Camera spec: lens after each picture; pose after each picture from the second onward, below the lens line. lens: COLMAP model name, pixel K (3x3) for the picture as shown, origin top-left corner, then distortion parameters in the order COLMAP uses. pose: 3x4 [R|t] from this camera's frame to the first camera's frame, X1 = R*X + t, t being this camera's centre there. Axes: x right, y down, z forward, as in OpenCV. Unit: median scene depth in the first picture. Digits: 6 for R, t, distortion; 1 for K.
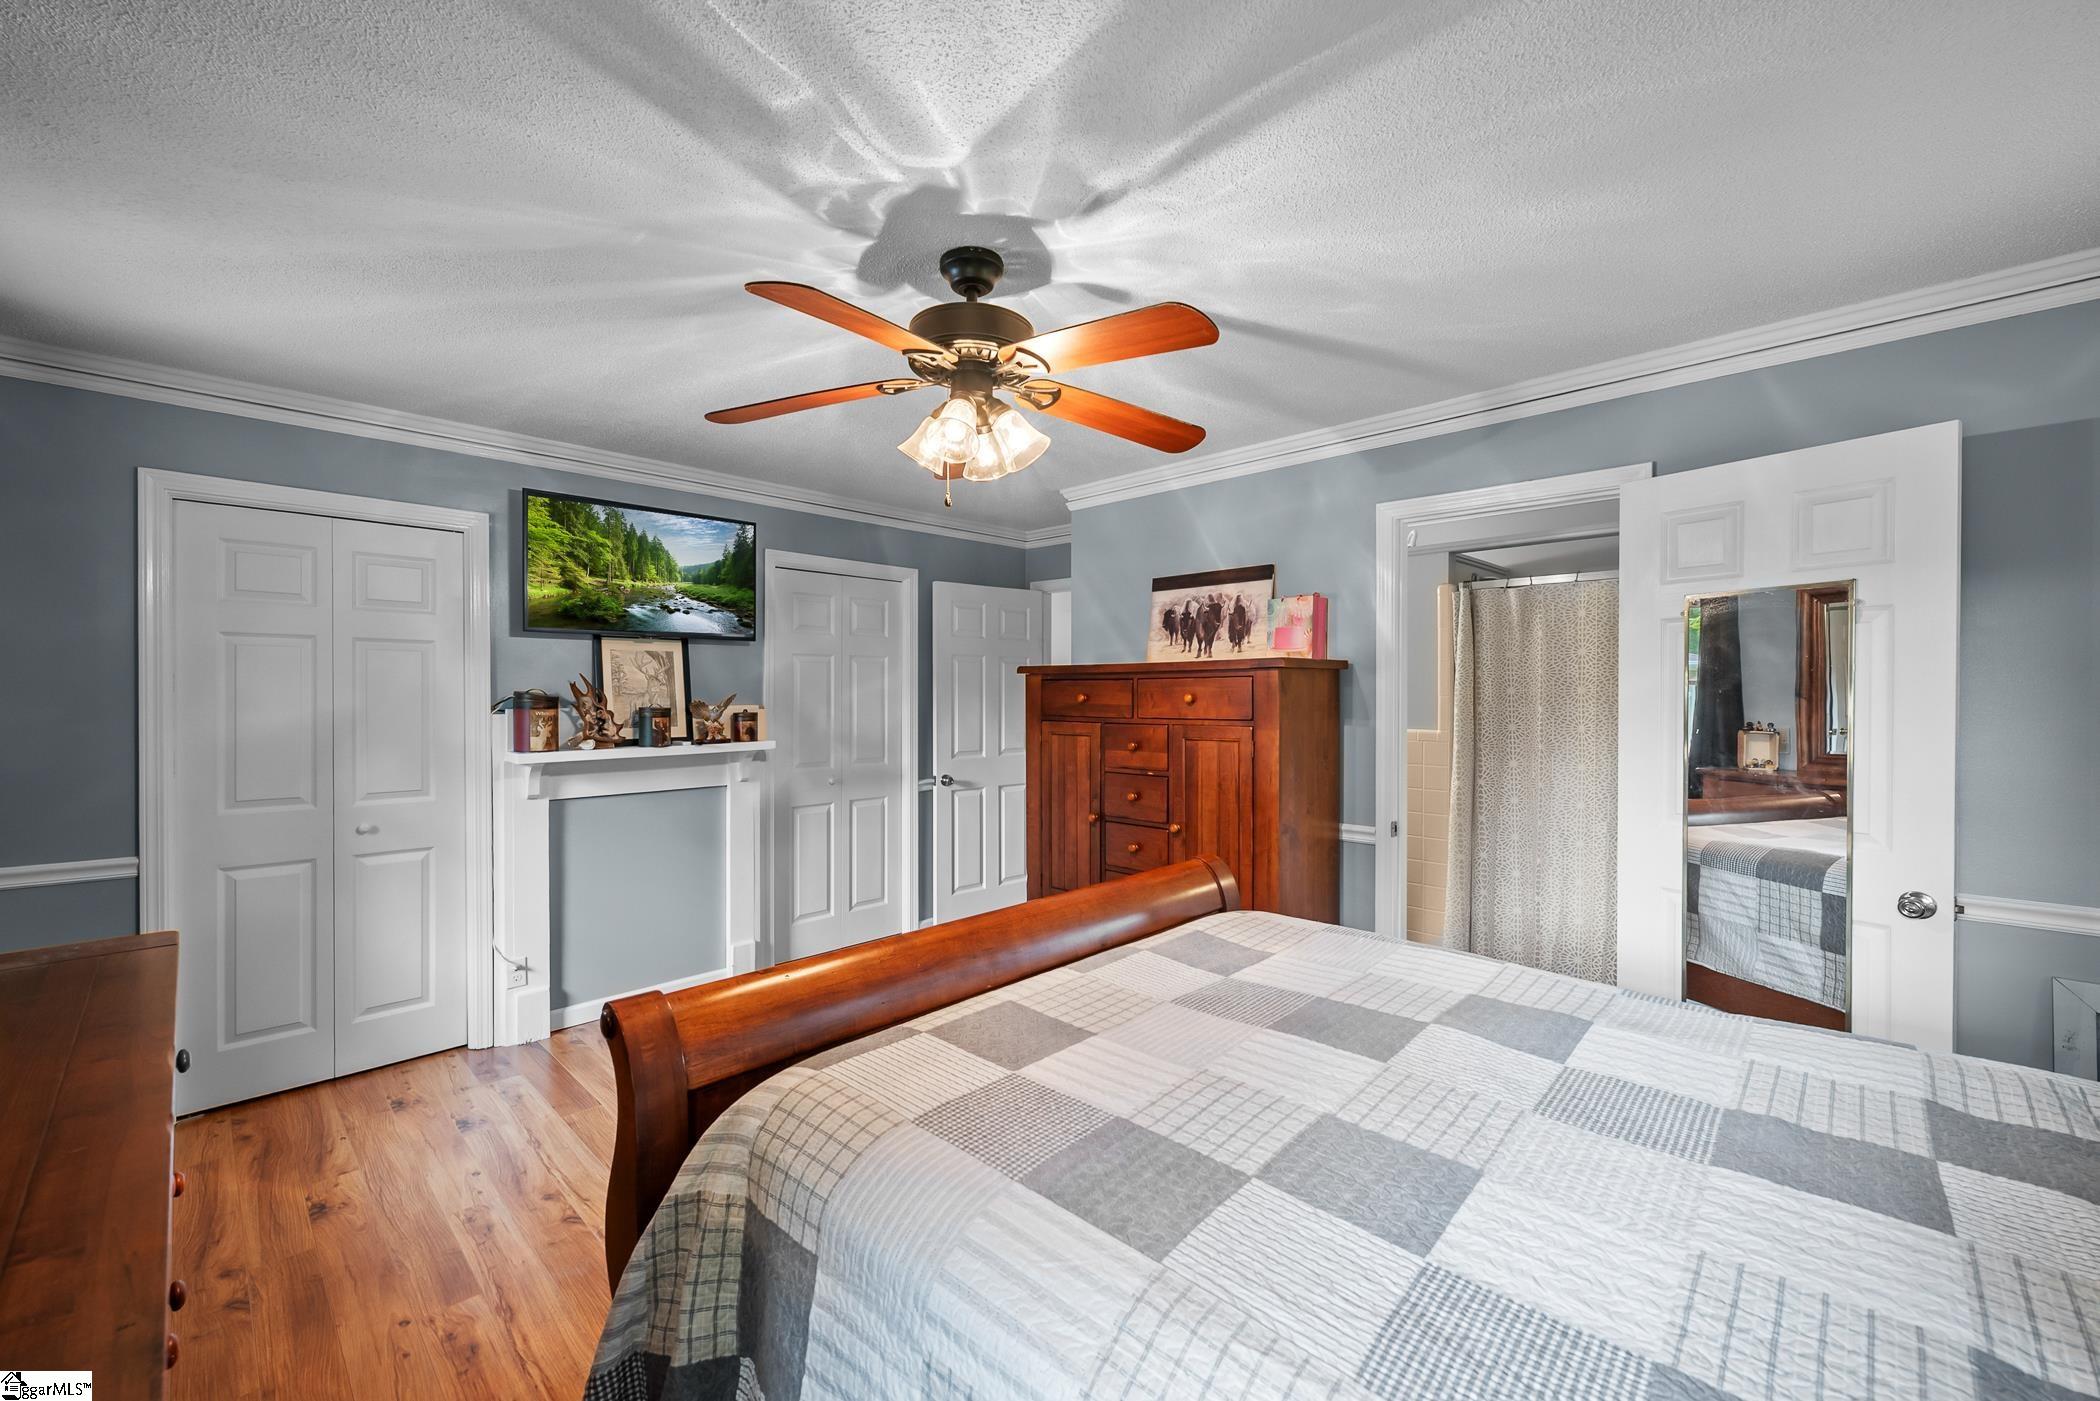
lens RADIAL K [[851.7, 0, 1050.4], [0, 851.7, 662.5], [0, 0, 1]] dist [-0.003576, -0.000569]
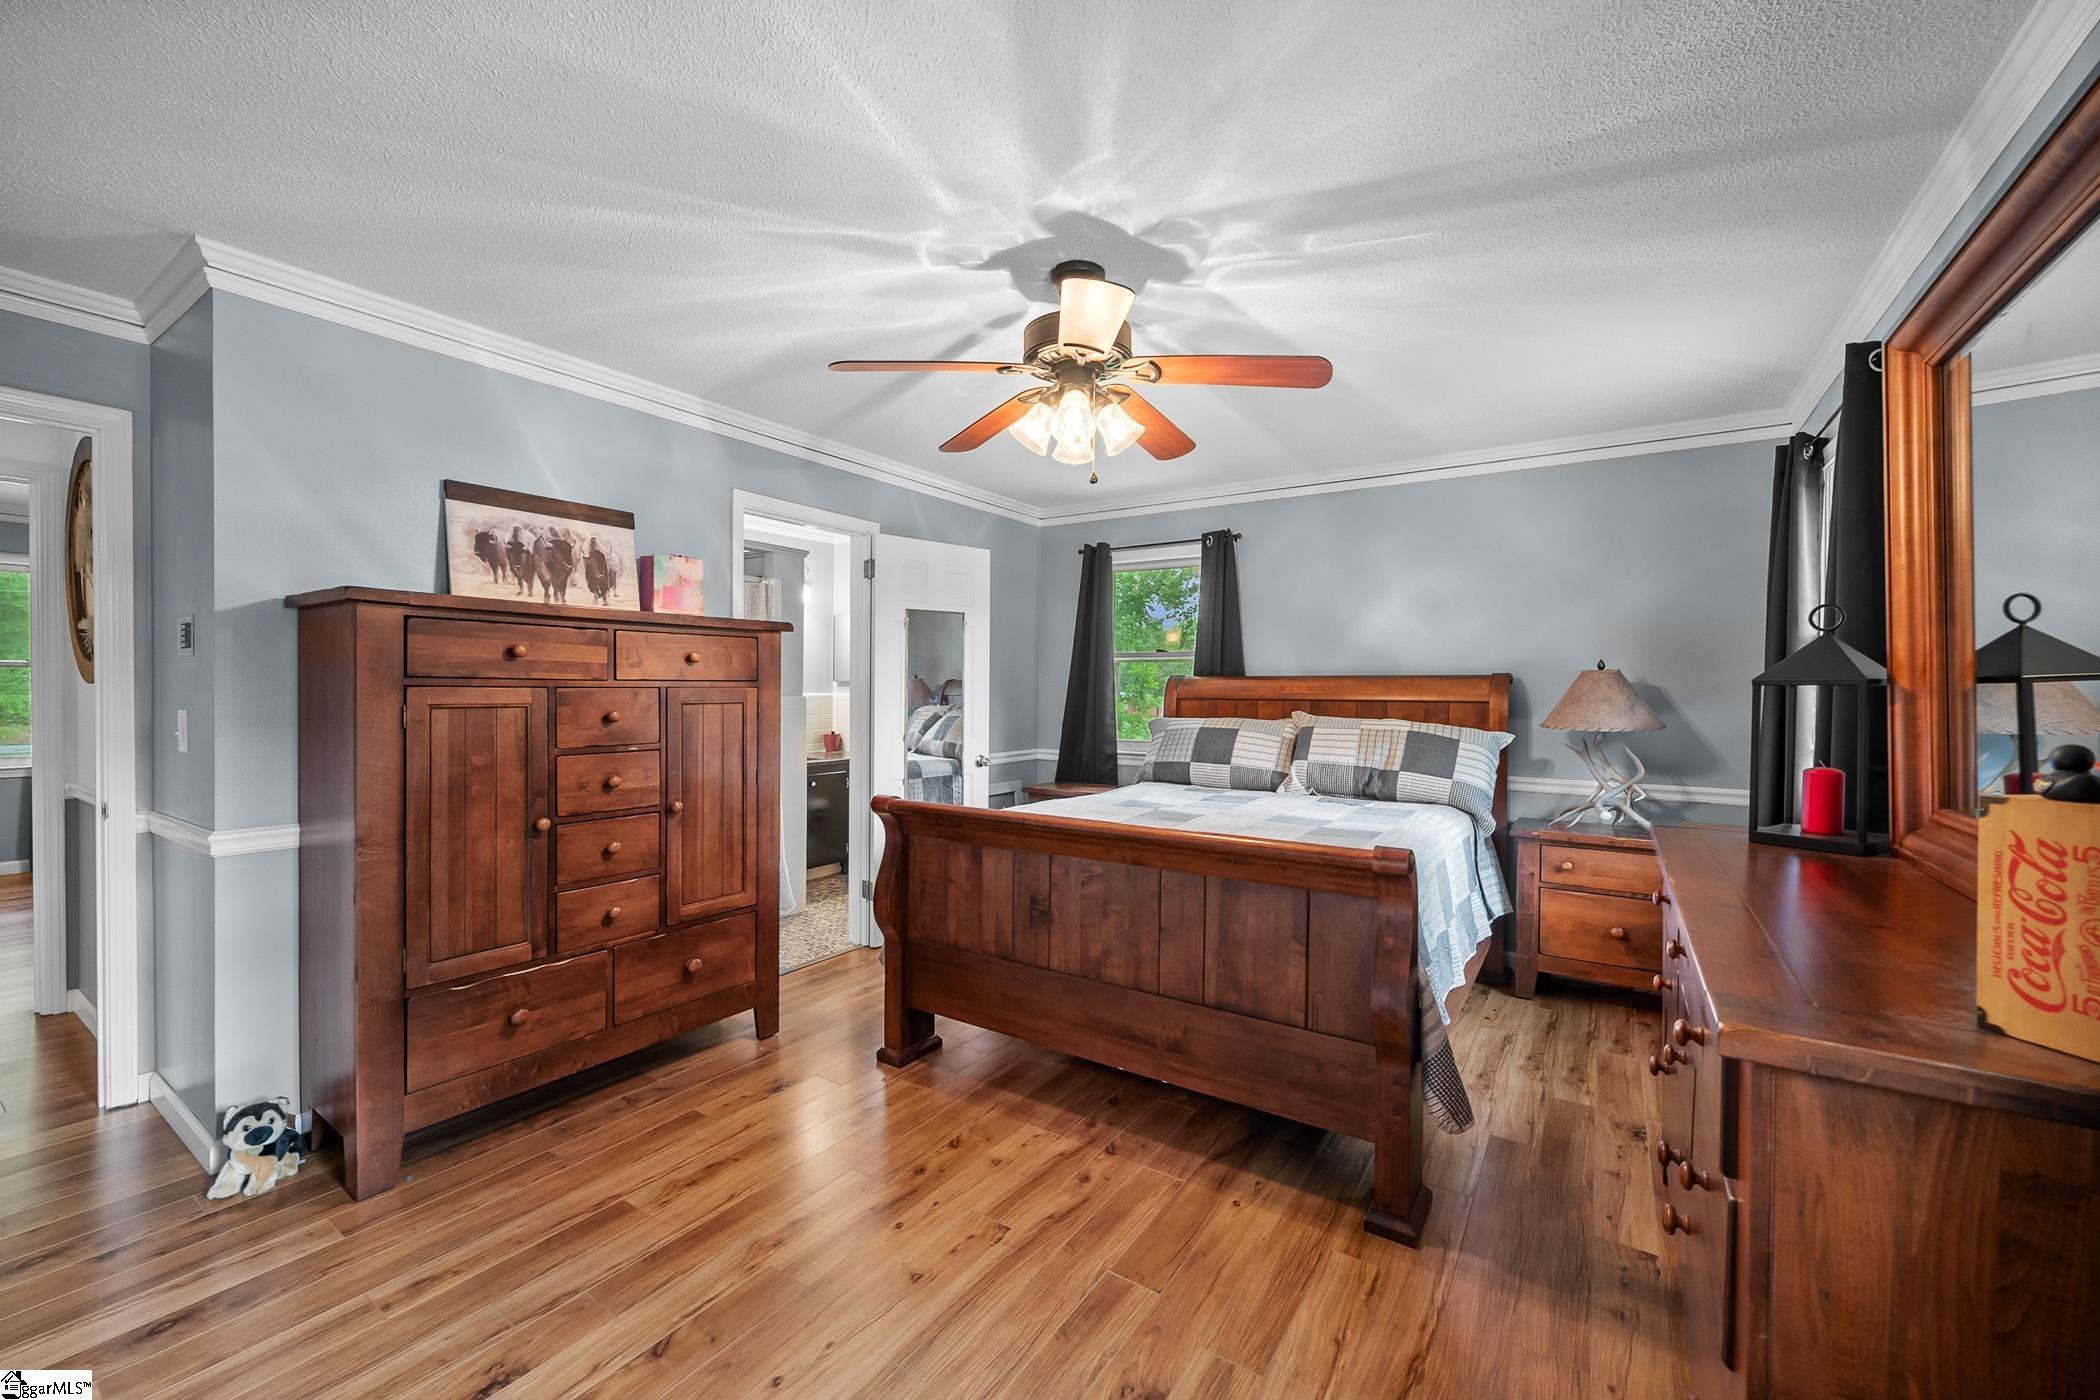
lens RADIAL K [[851.7, 0, 1050.4], [0, 851.7, 662.0], [0, 0, 1]] dist [-0.003576, -0.000569]
pose [[-0.195531, 0.030586, 0.980221, -0.705431], [-0.041480, 0.998361, -0.039426, 0.060011], [-0.979820, -0.048369, -0.193942, 0.726686]]
